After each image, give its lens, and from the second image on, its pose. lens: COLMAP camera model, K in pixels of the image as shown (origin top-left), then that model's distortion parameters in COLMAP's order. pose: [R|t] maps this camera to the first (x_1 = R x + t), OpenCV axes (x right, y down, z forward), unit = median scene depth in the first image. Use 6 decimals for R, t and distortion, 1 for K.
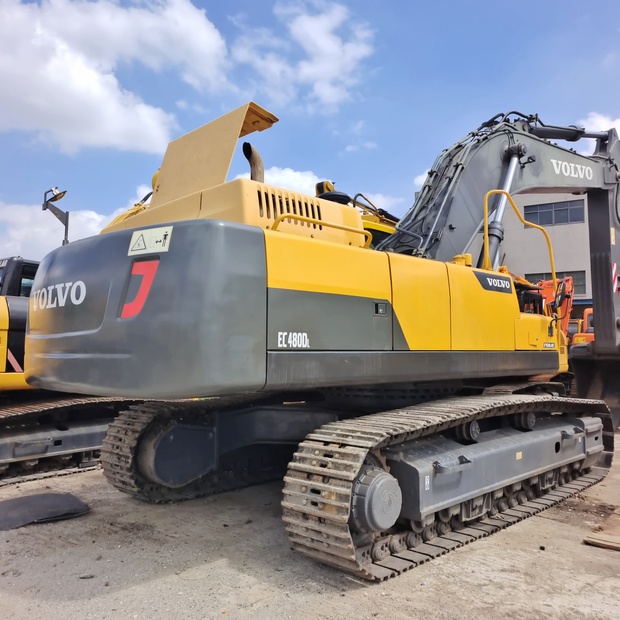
lens RADIAL K [[562.2, 0, 313.3], [0, 562.2, 309.6], [0, 0, 1]] dist [0.027665, 0.000000]
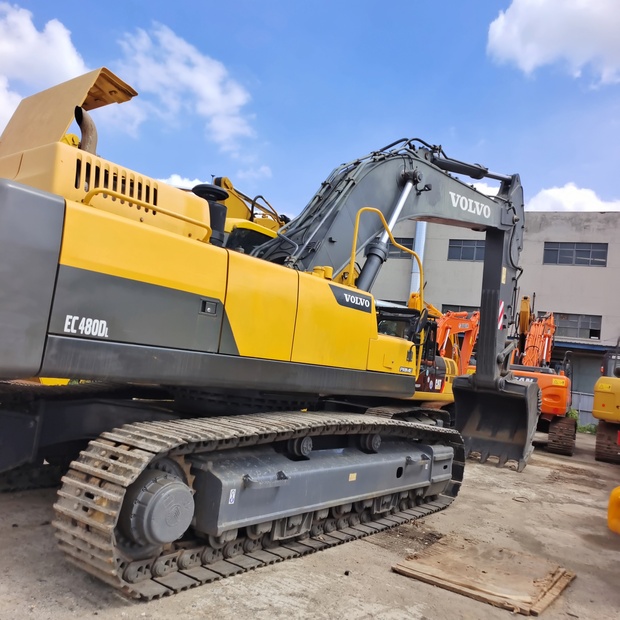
lens RADIAL K [[562.2, 0, 317.7], [0, 562.2, 308.1], [0, 0, 1]] dist [0.027665, 0.000000]
pose [[0.983482, 0.130268, 0.125671, 0.146879], [-0.128111, 0.991441, -0.025137, 0.000014], [-0.127870, 0.008622, 0.991753, 0.034127]]
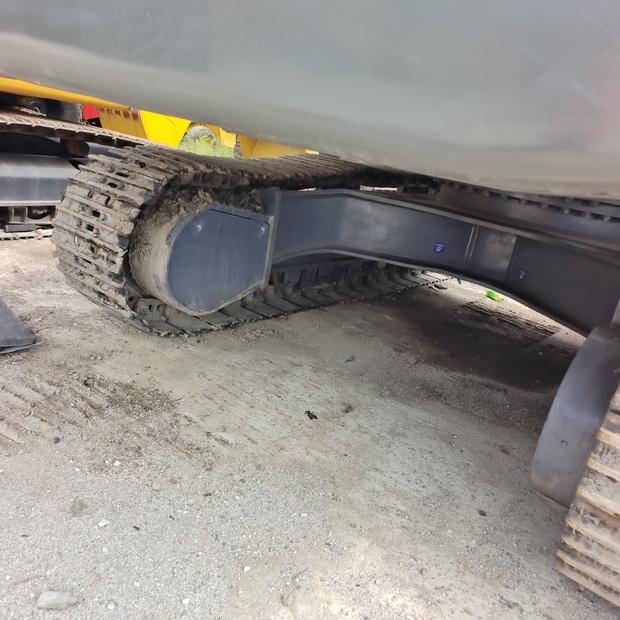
lens RADIAL K [[562.2, 0, 319.5], [0, 562.2, 317.6], [0, 0, 1]] dist [0.027665, 0.000000]
pose [[0.978850, 0.134958, 0.153753, -0.221672], [-0.185823, 0.900891, 0.392256, 0.083545], [-0.085577, -0.412530, 0.906915, 0.512501]]
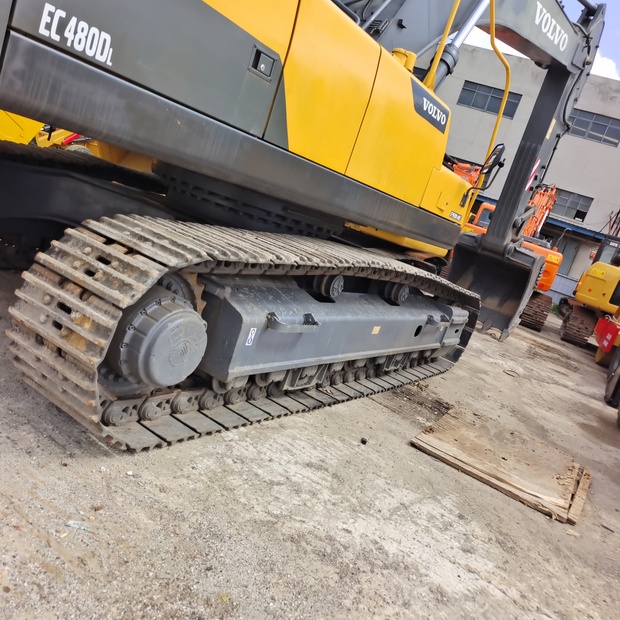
lens RADIAL K [[562.2, 0, 316.0], [0, 562.2, 314.2], [0, 0, 1]] dist [0.027665, 0.000000]
pose [[0.931541, 0.264834, 0.249185, 0.074926], [-0.327711, 0.908397, 0.259654, 0.055353], [-0.157594, -0.323539, 0.932999, 0.265554]]
